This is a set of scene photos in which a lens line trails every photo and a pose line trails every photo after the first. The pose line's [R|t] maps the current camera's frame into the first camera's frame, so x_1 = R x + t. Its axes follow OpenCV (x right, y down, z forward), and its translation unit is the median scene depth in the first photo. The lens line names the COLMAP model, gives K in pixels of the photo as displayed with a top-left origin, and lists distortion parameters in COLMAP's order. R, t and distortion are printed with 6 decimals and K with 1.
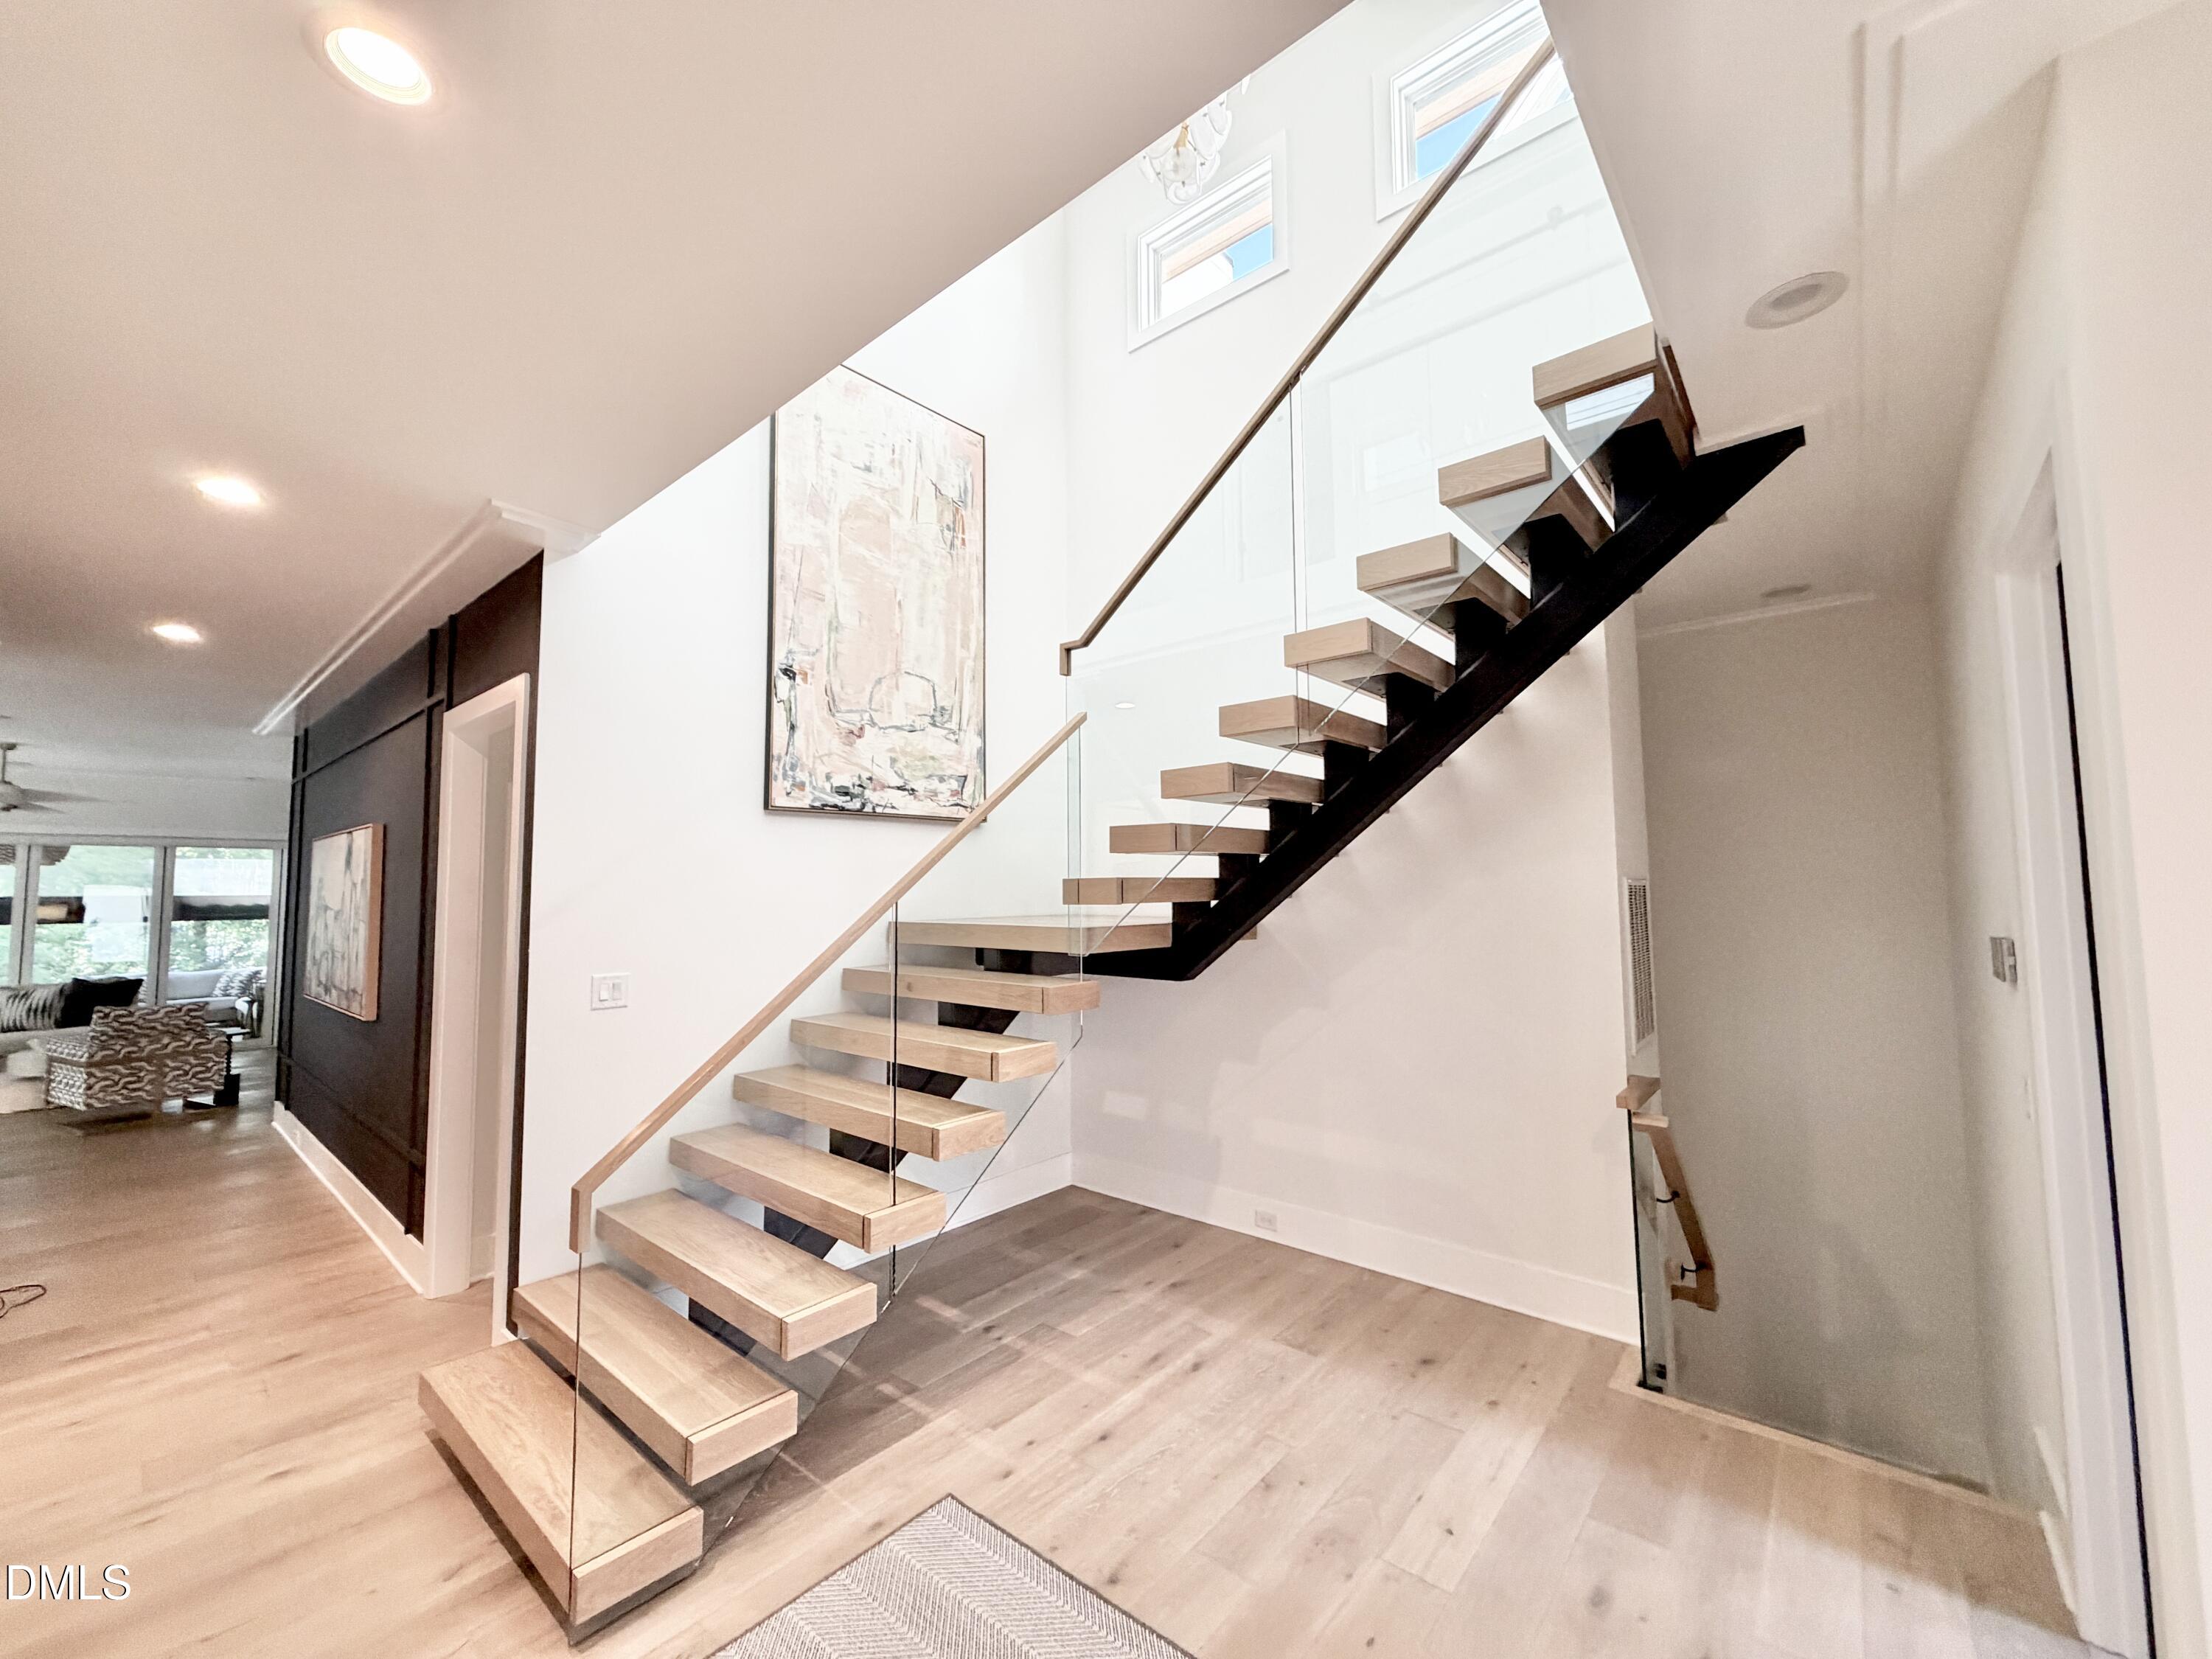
lens RADIAL K [[883.4, 0, 1105.2], [0, 883.4, 832.8], [0, 0, 1]] dist [0.000923, 0.000332]
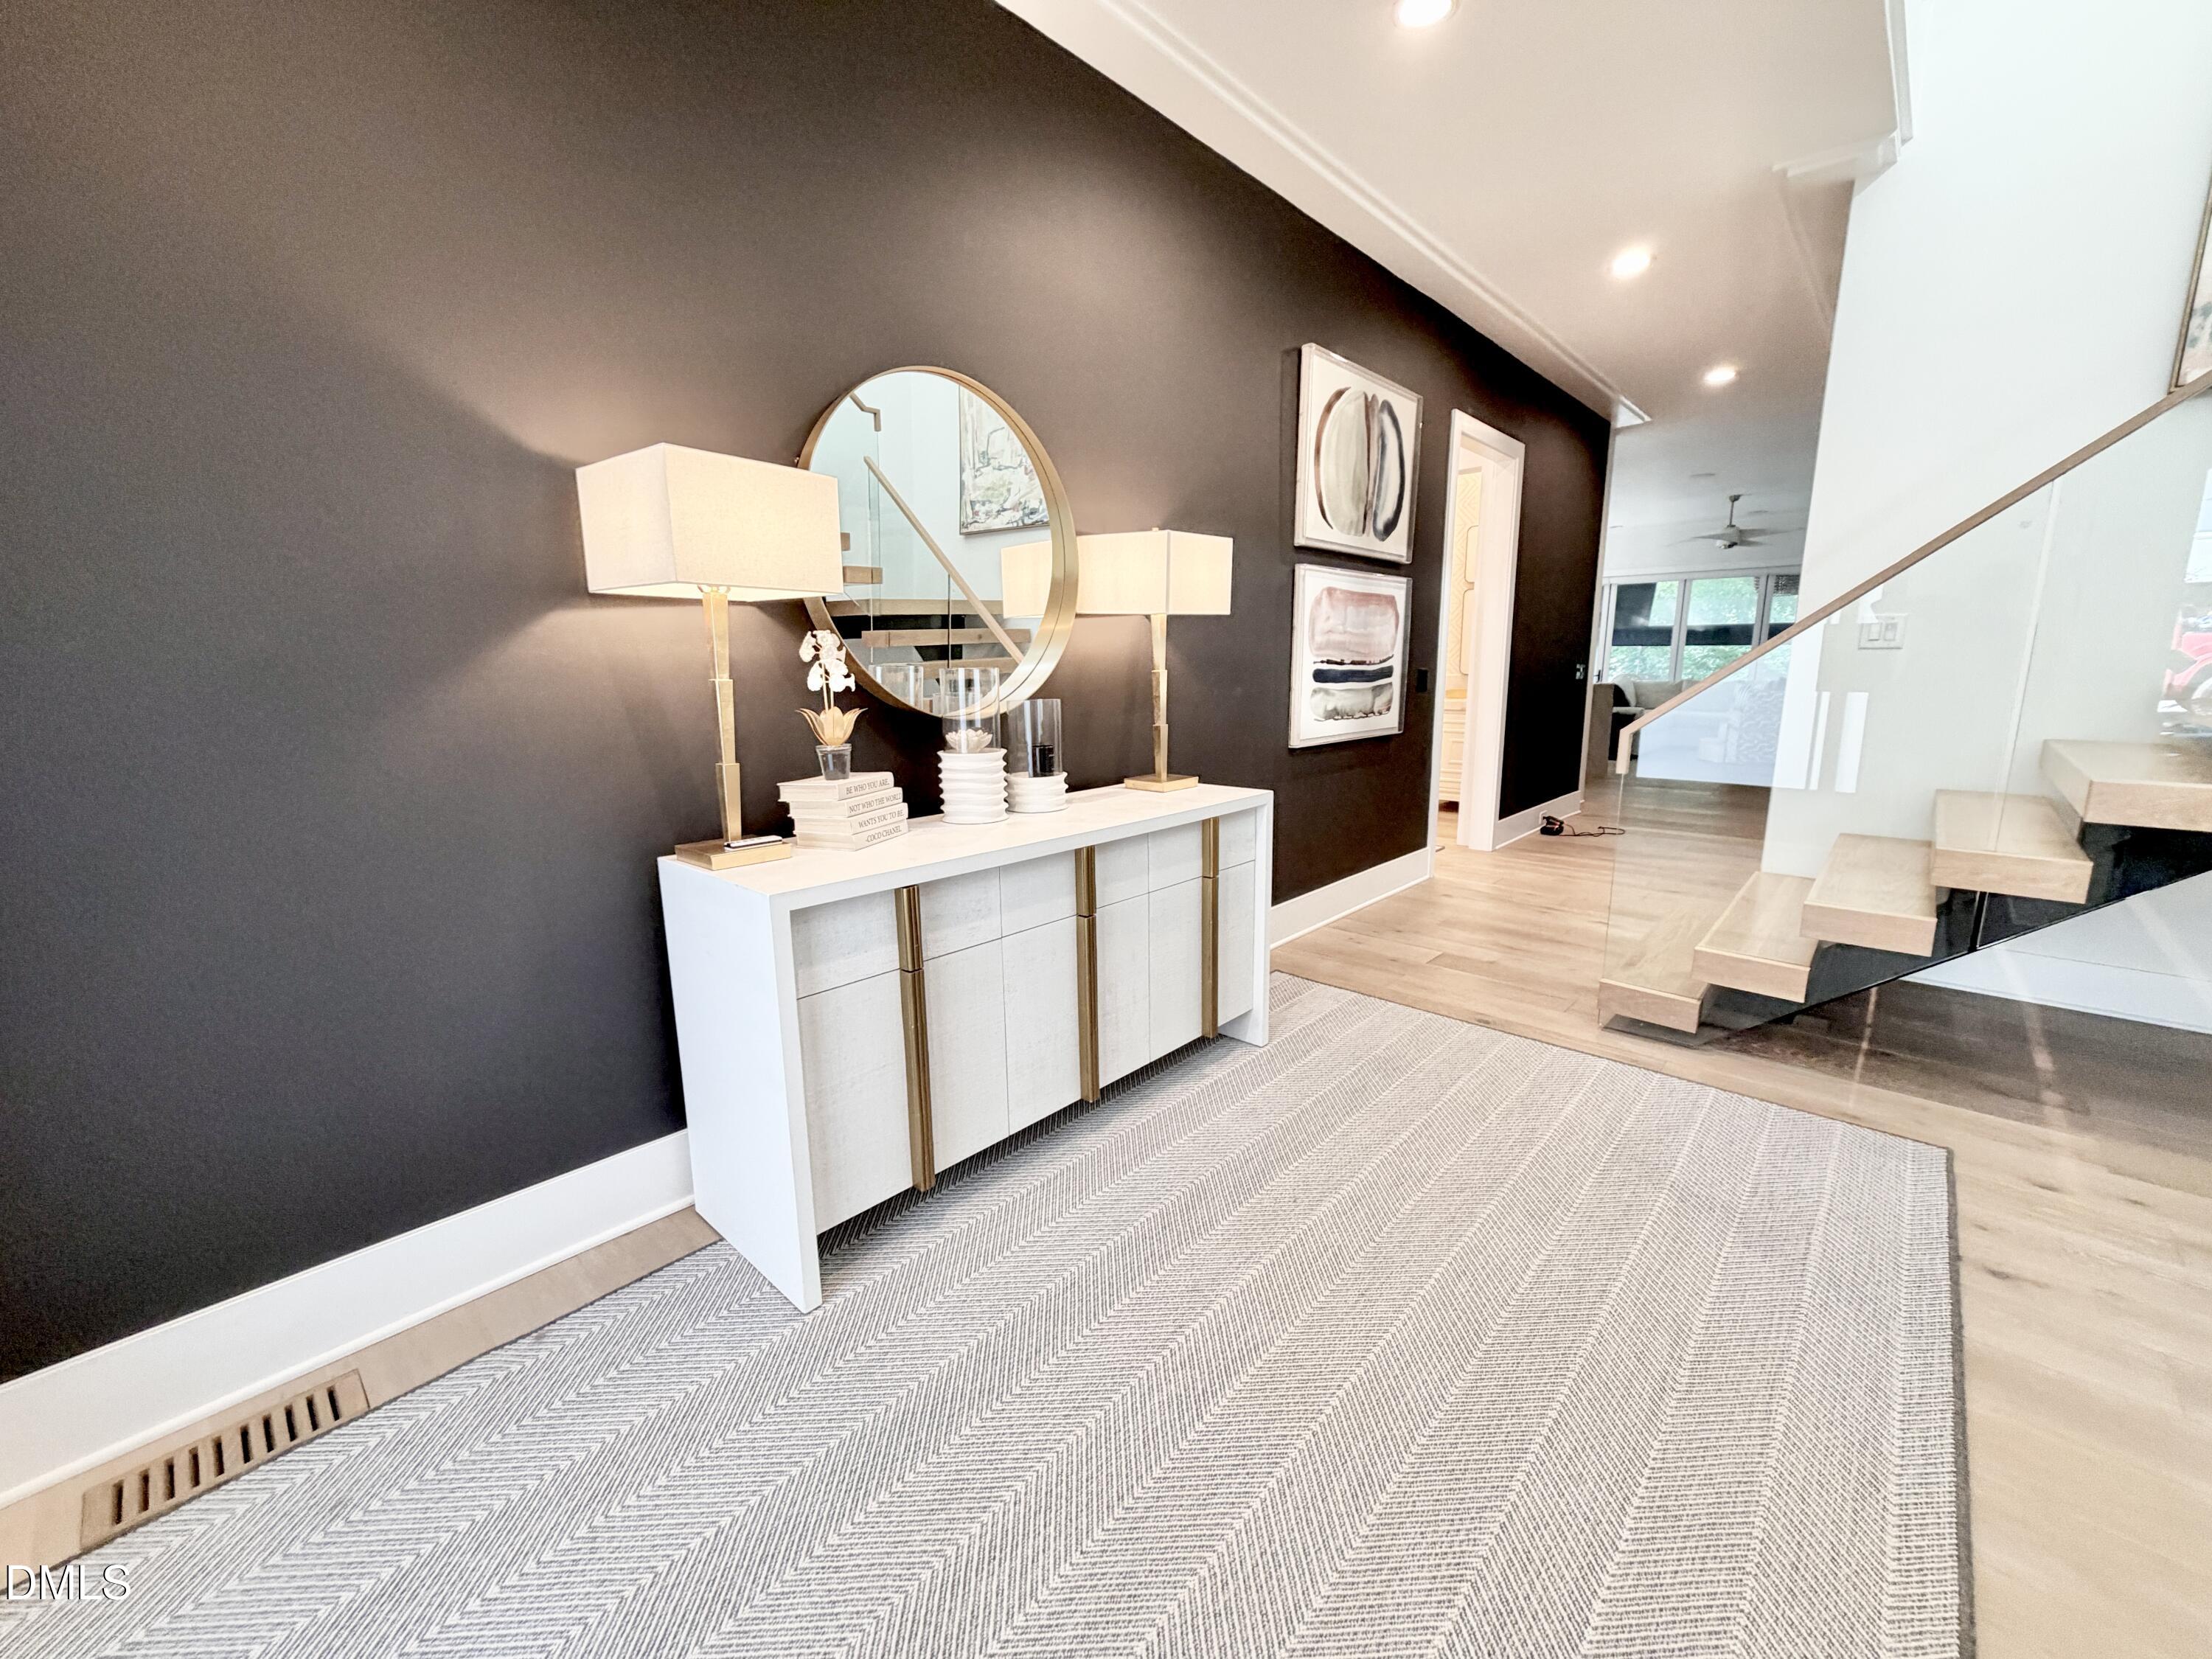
lens RADIAL K [[883.4, 0, 1106.9], [0, 883.4, 824.7], [0, 0, 1]] dist [0.000923, 0.000332]
pose [[-0.038993, 0.194907, -0.980046, 0.575880], [0.072502, 0.978759, 0.191766, 0.154970], [0.996606, -0.063578, -0.052295, 0.172312]]
